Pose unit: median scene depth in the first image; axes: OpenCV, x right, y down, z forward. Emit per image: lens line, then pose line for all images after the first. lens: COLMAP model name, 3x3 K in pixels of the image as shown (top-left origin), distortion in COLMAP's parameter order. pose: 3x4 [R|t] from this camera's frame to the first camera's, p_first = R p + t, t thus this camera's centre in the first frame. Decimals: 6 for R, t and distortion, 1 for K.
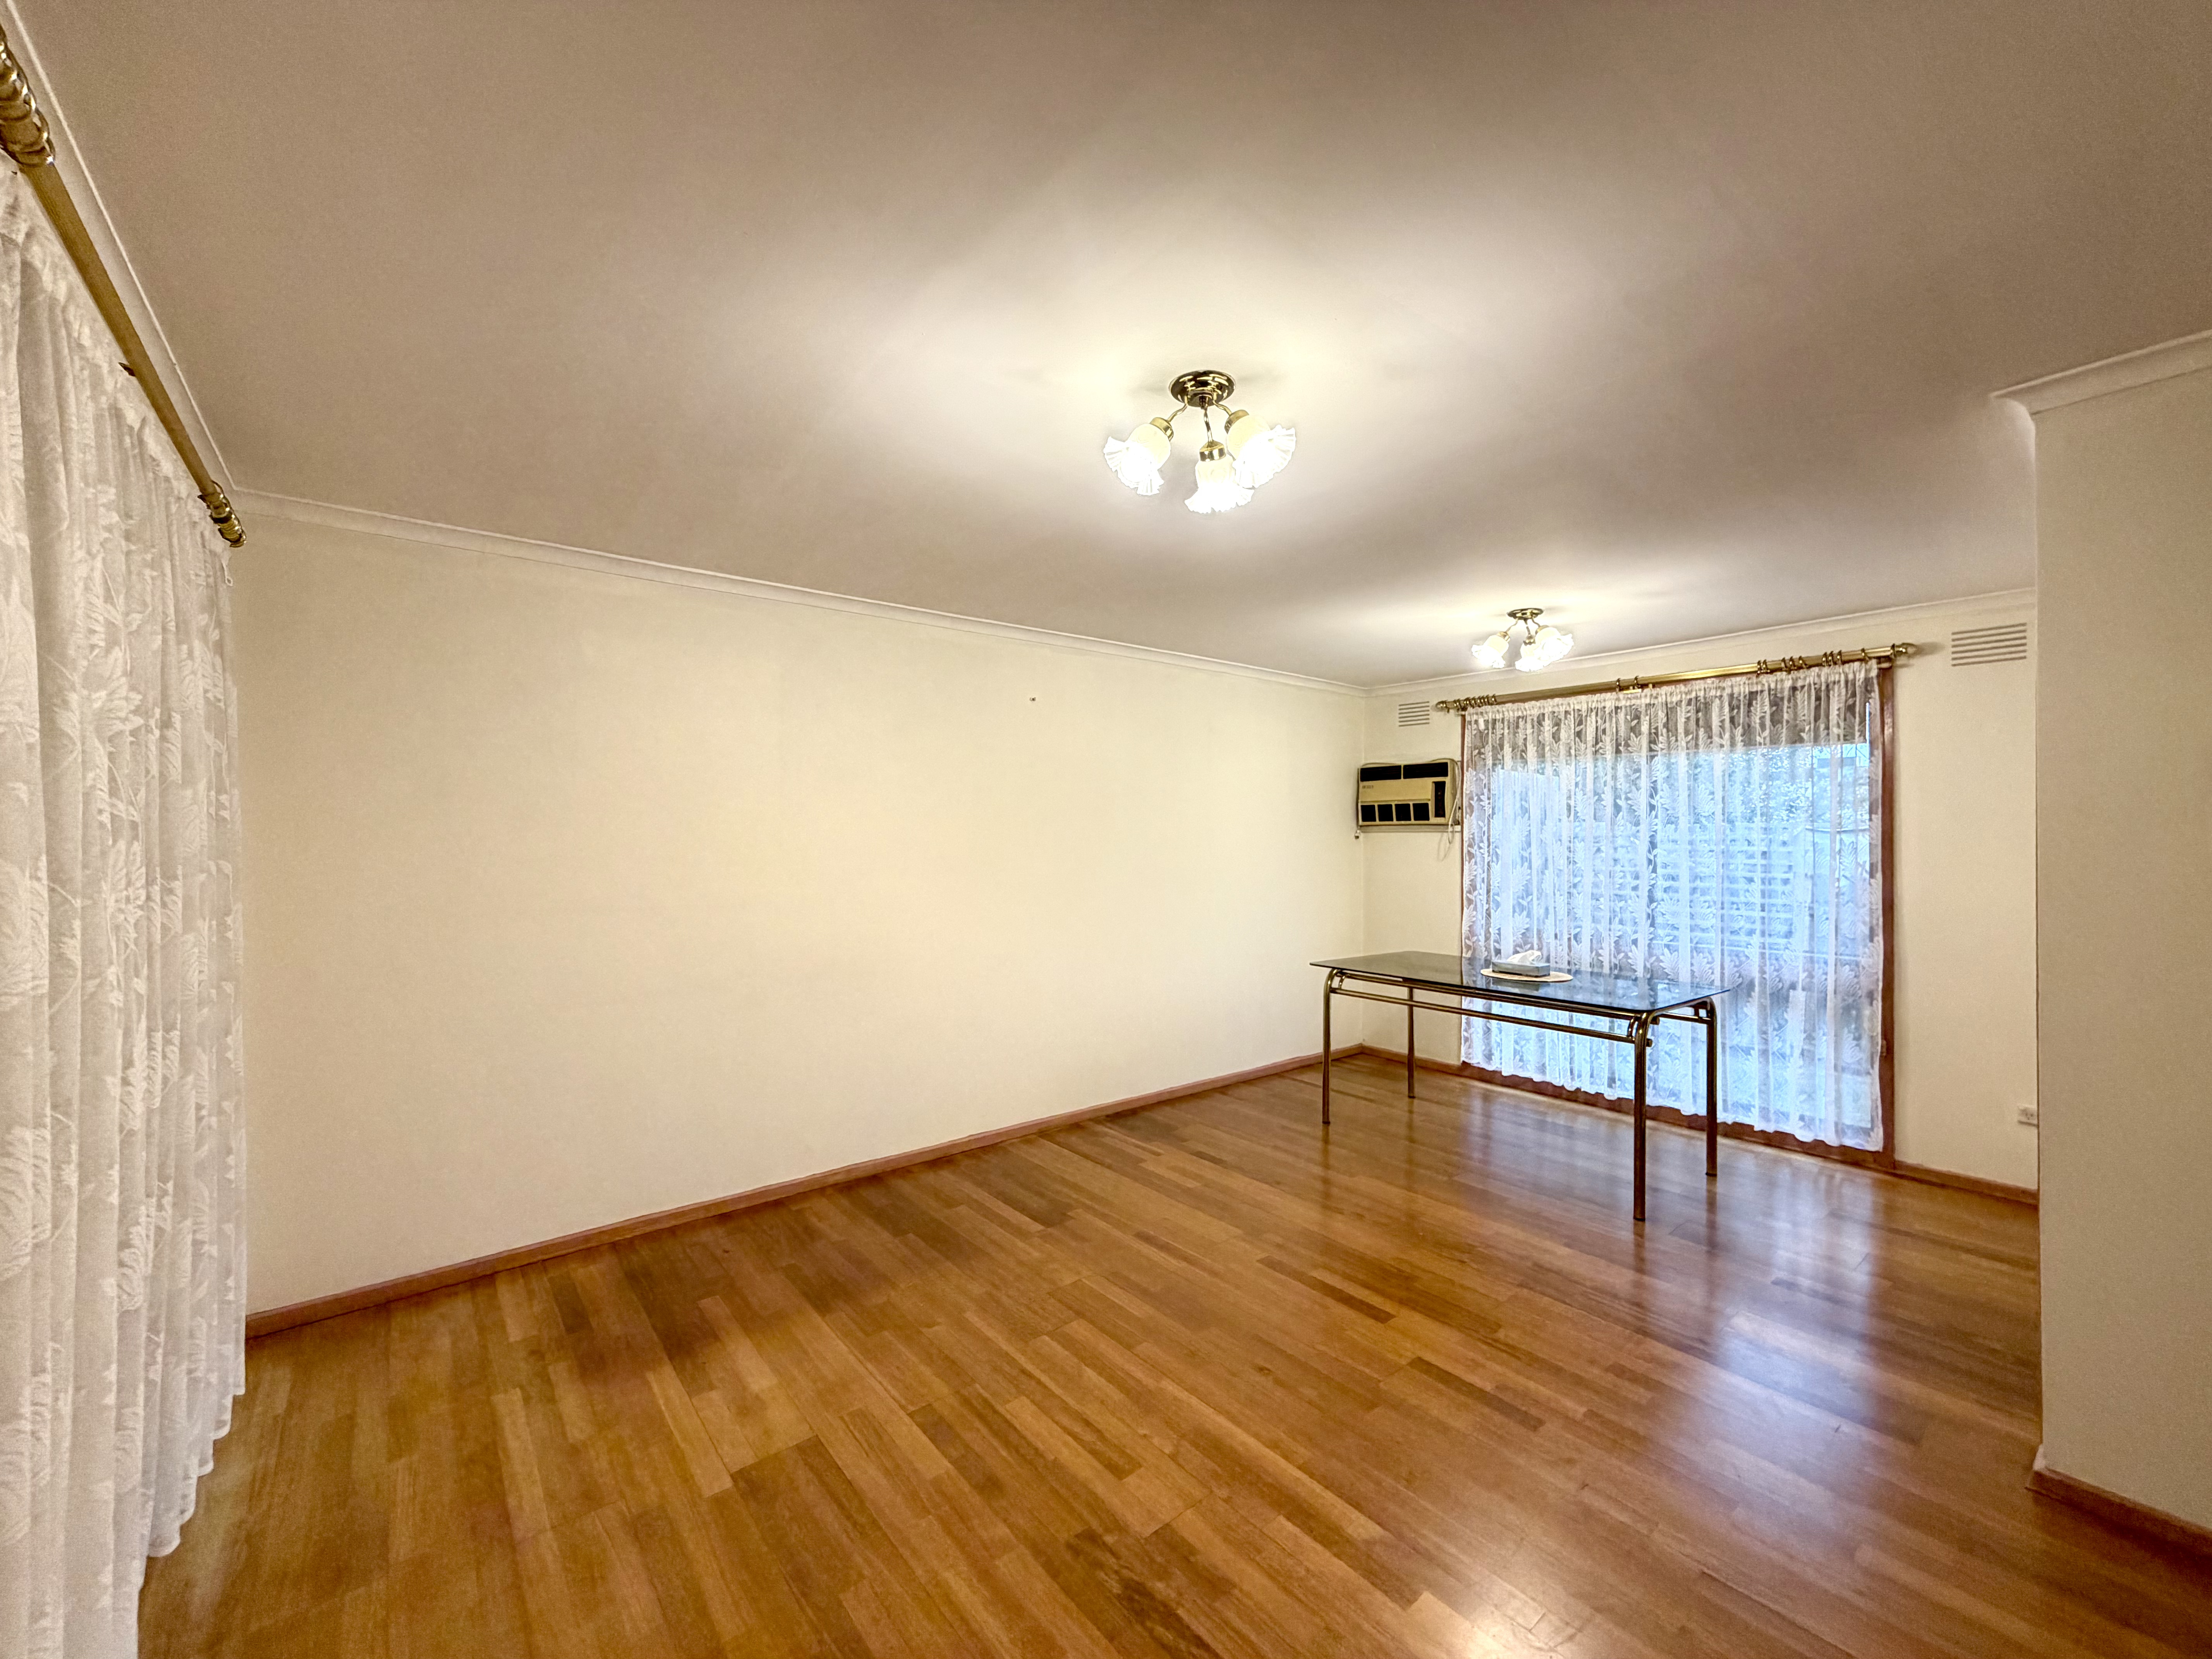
lens RADIAL K [[880.7, 0, 1098.8], [0, 880.7, 831.3], [0, 0, 1]] dist [-0.001166, 0.000026]
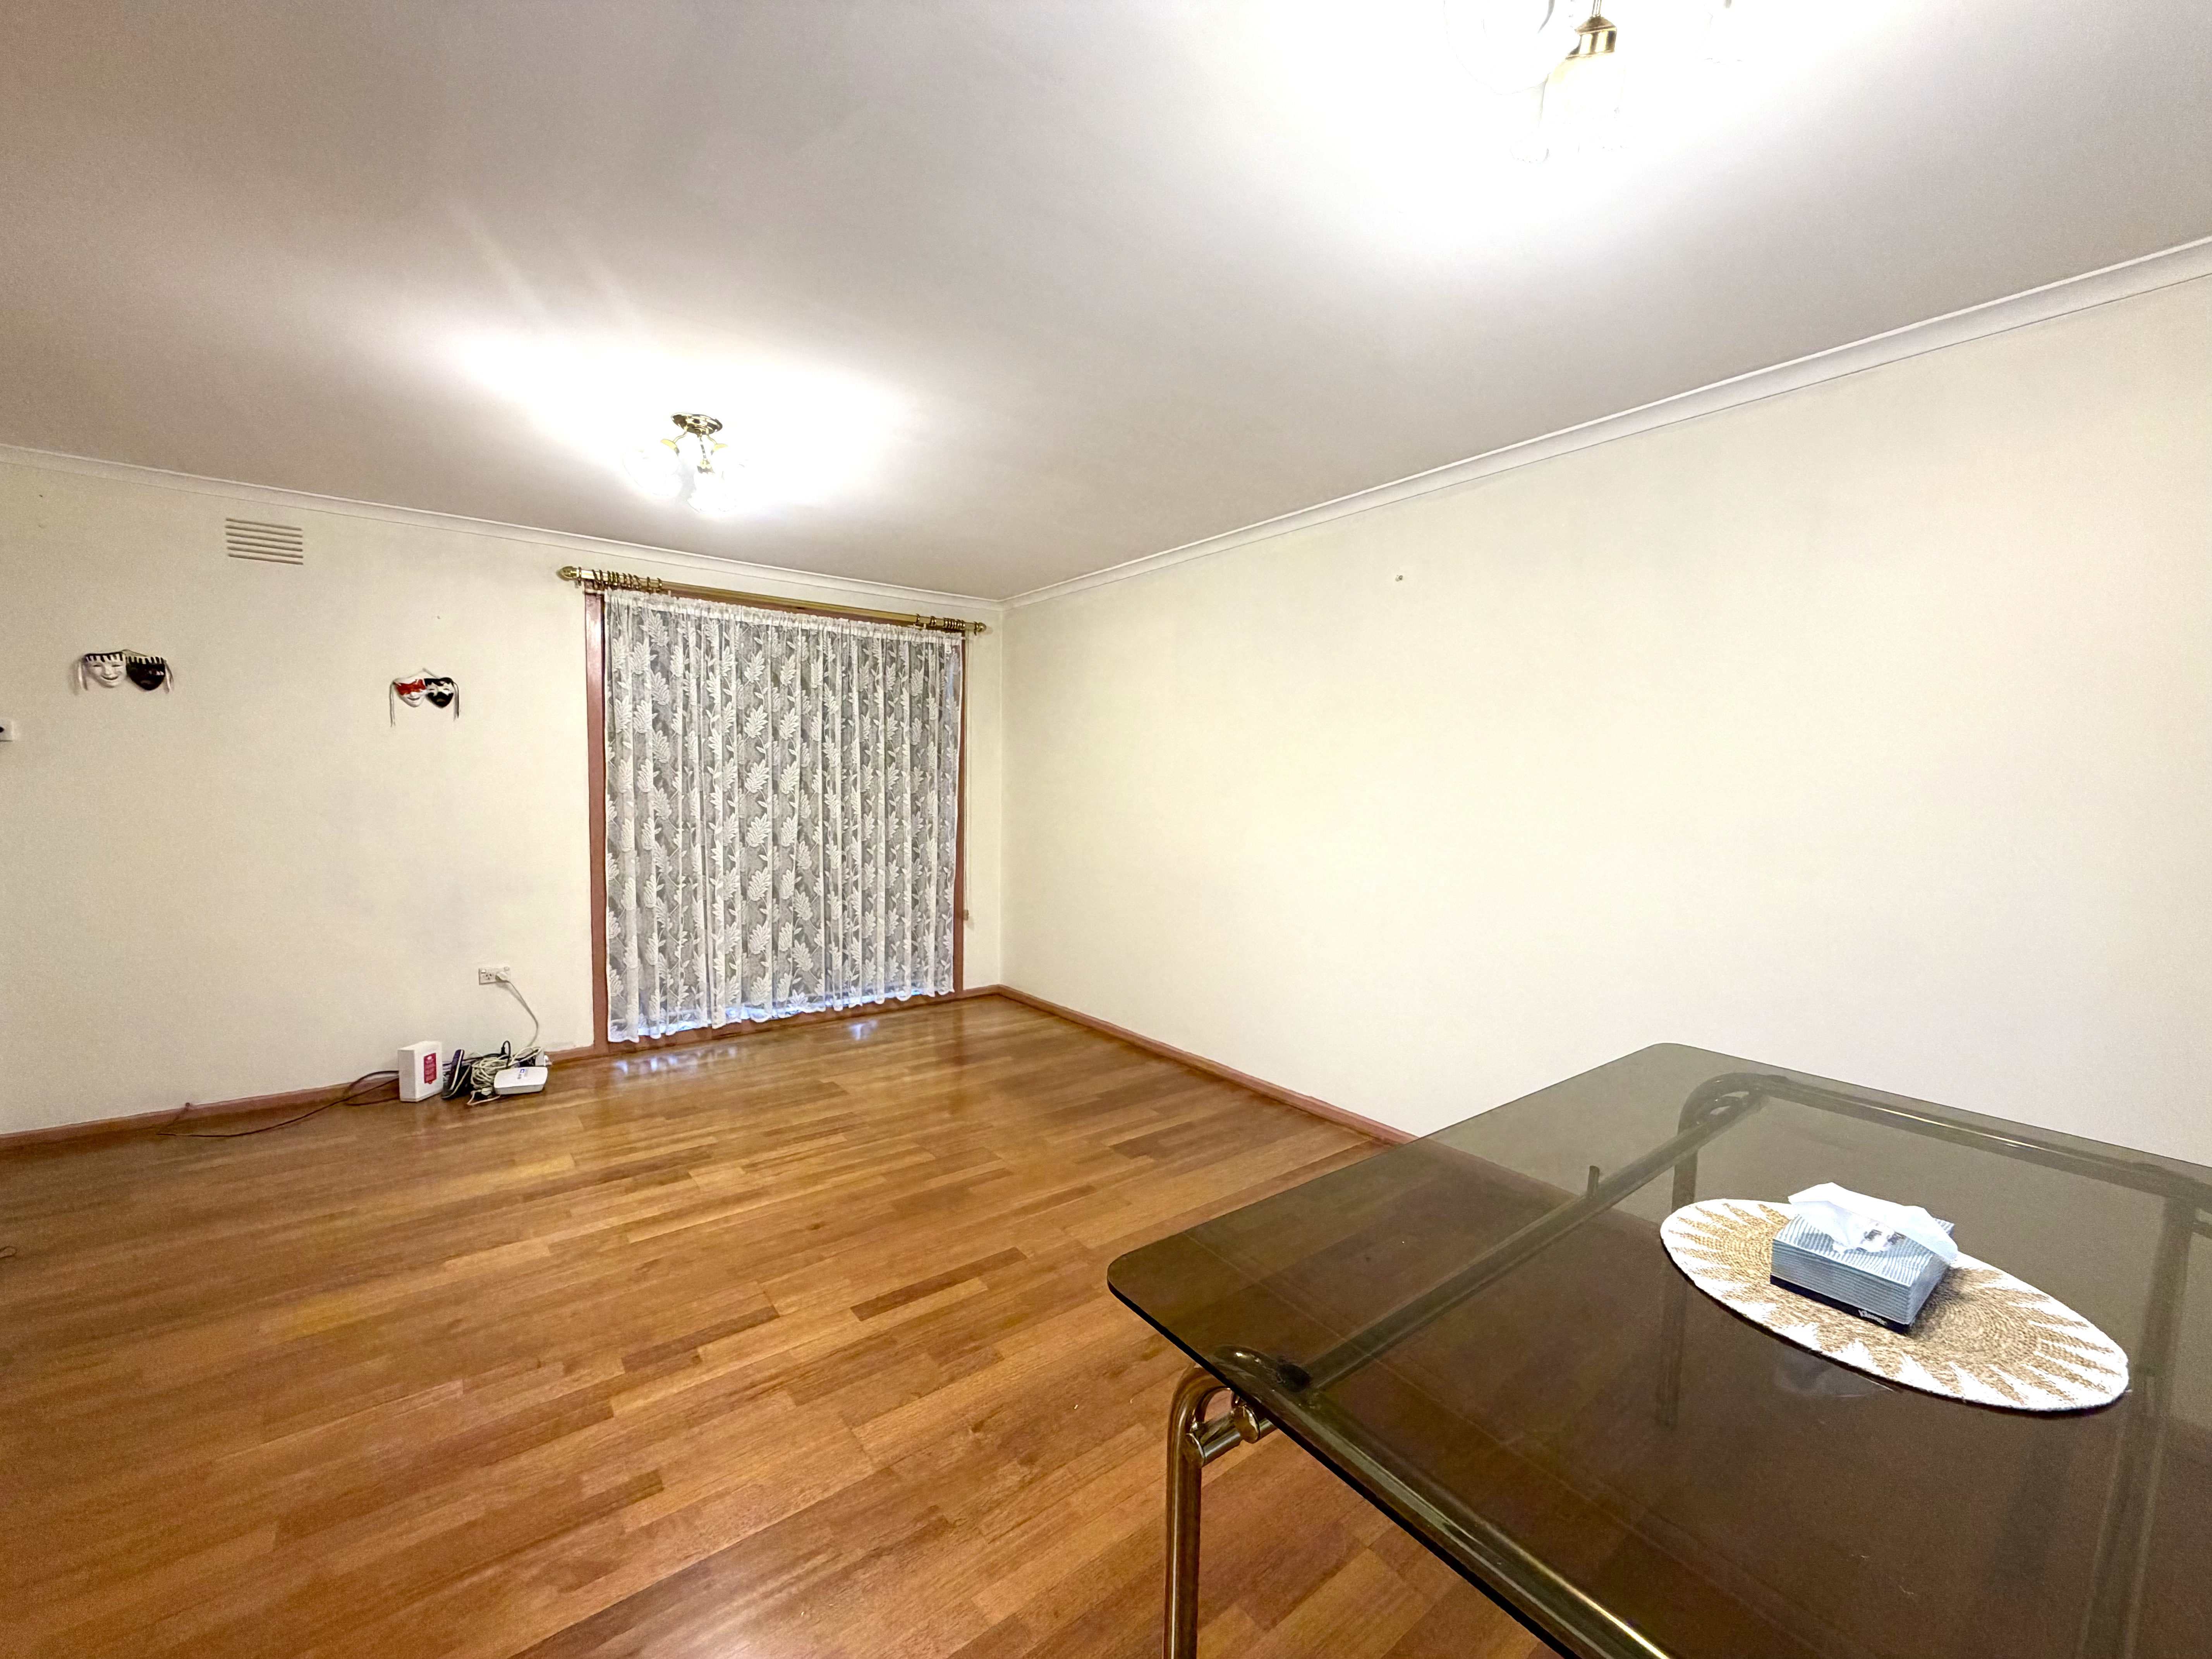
lens RADIAL K [[880.7, 0, 1098.8], [0, 880.7, 831.3], [0, 0, 1]] dist [-0.001166, 0.000026]
pose [[-0.020198, 0.060653, -0.997955, 0.781488], [-0.010379, 0.998092, 0.060871, 0.026653], [0.999742, 0.011587, -0.019530, 0.851621]]
